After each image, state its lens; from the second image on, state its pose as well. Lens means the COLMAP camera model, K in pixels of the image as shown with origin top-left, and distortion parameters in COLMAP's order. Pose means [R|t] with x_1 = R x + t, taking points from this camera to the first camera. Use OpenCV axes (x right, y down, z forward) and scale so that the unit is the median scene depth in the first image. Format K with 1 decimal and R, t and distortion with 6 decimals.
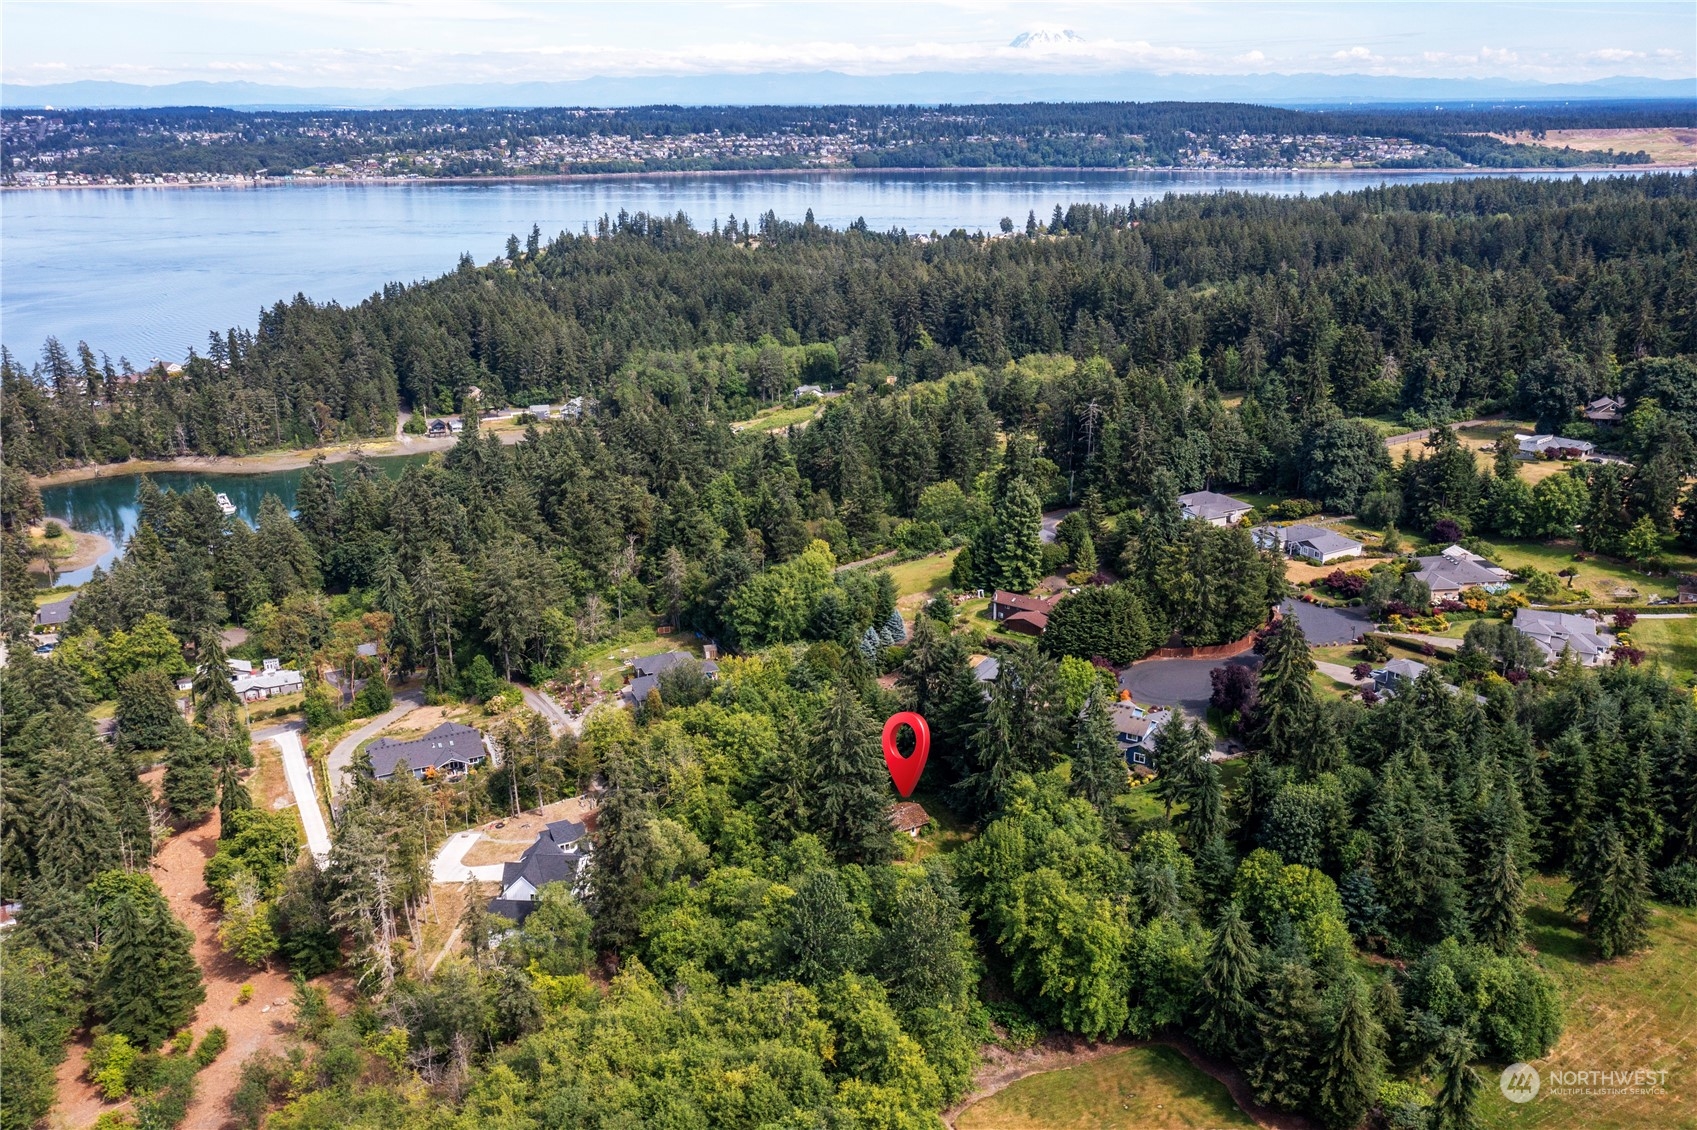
lens RADIAL K [[1336.1, 0, 848.5], [0, 1336.1, 565.0], [0, 0, 1]] dist [0.014756, 0.003843]
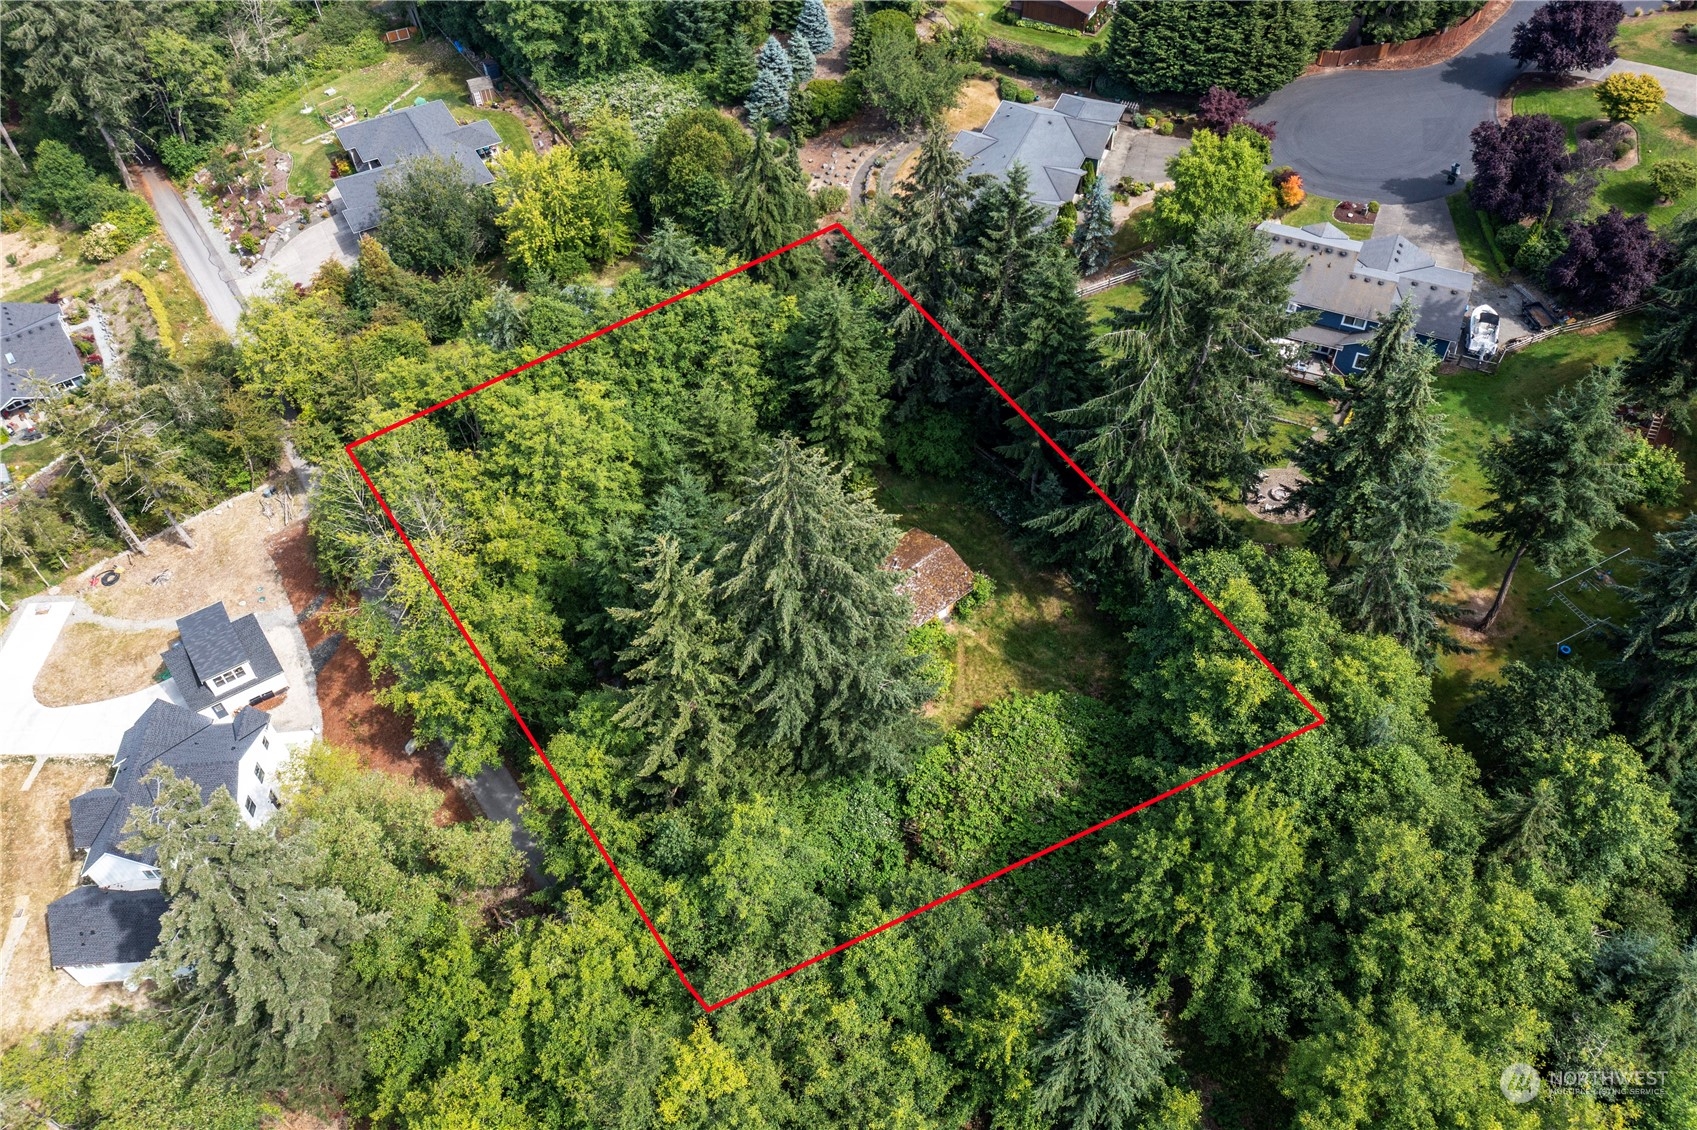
lens RADIAL K [[1336.1, 0, 848.5], [0, 1336.1, 565.0], [0, 0, 1]] dist [0.014756, 0.003843]
pose [[0.991850, -0.109906, 0.064450, -0.009978], [0.061771, 0.857231, 0.511214, -0.043298], [-0.111434, -0.503066, 0.857034, 0.420281]]
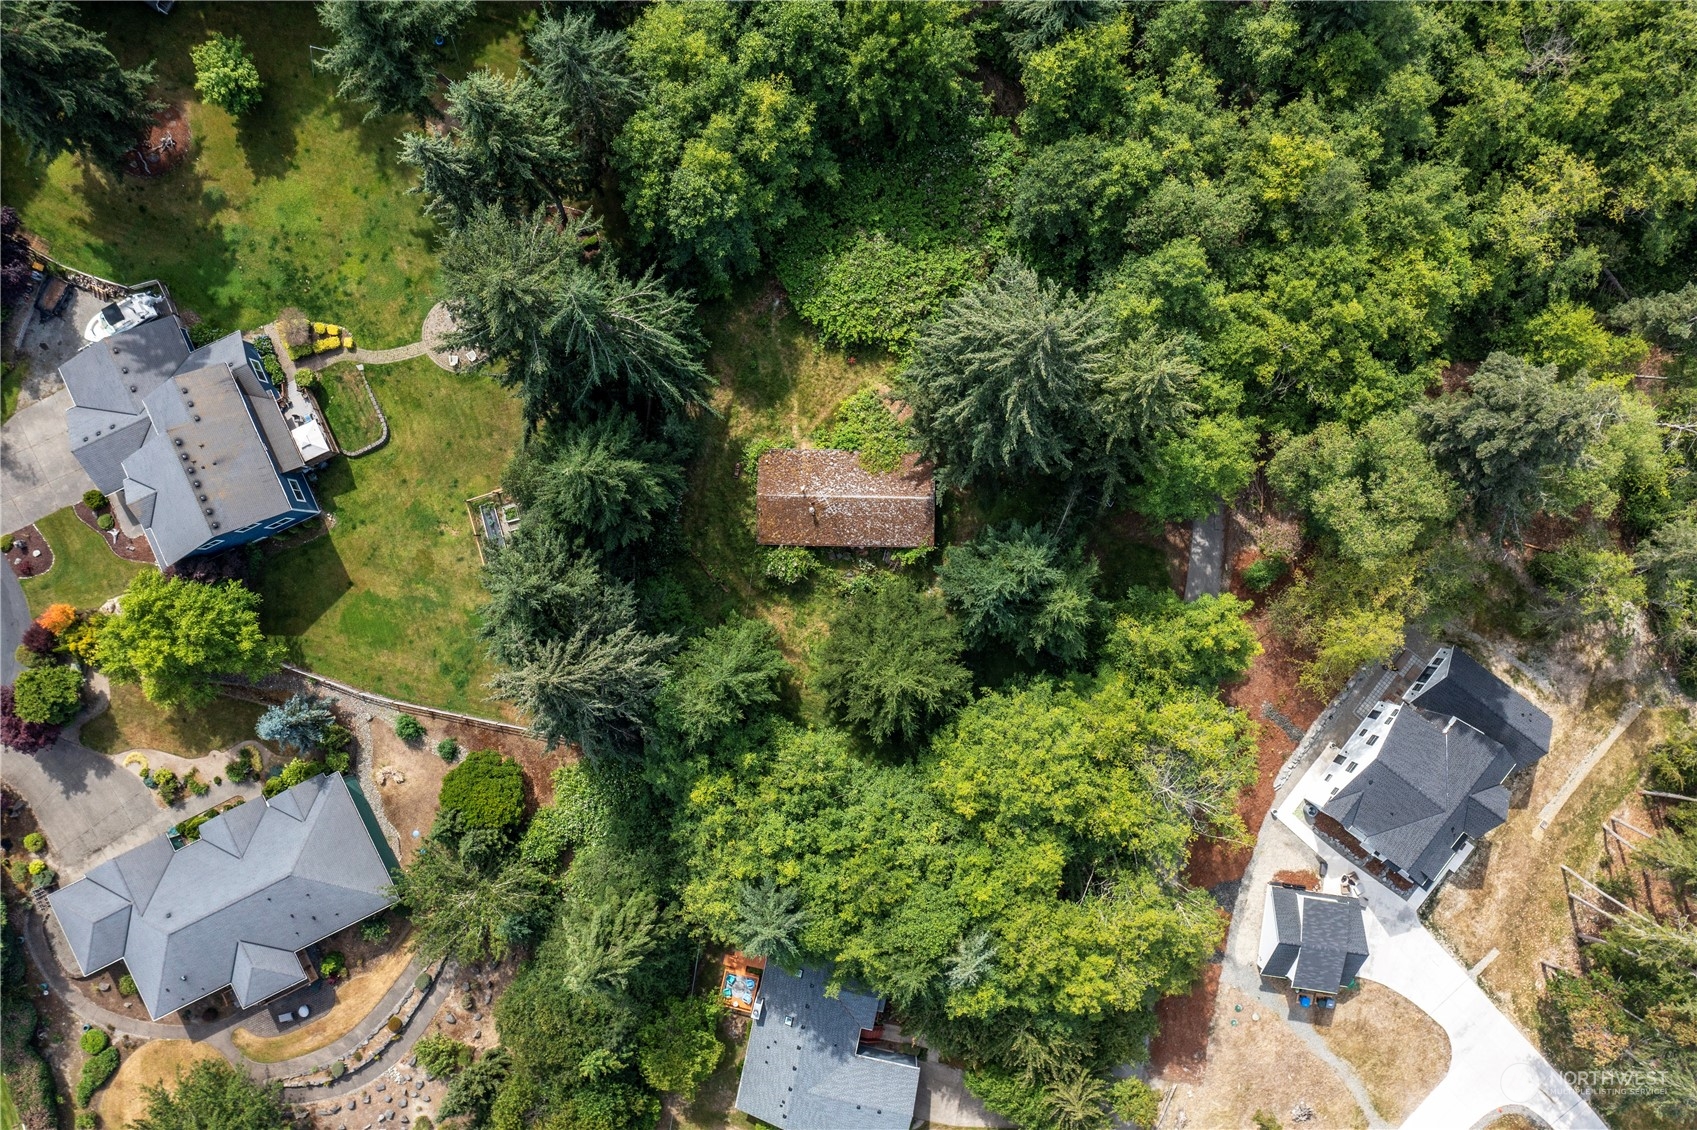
lens RADIAL K [[1336.1, 0, 848.5], [0, 1336.1, 565.0], [0, 0, 1]] dist [0.014756, 0.003843]
pose [[-0.832407, -0.553128, 0.033877, -0.004286], [0.204969, -0.250510, 0.946167, -0.203798], [-0.514865, 0.794540, 0.321900, 0.601175]]
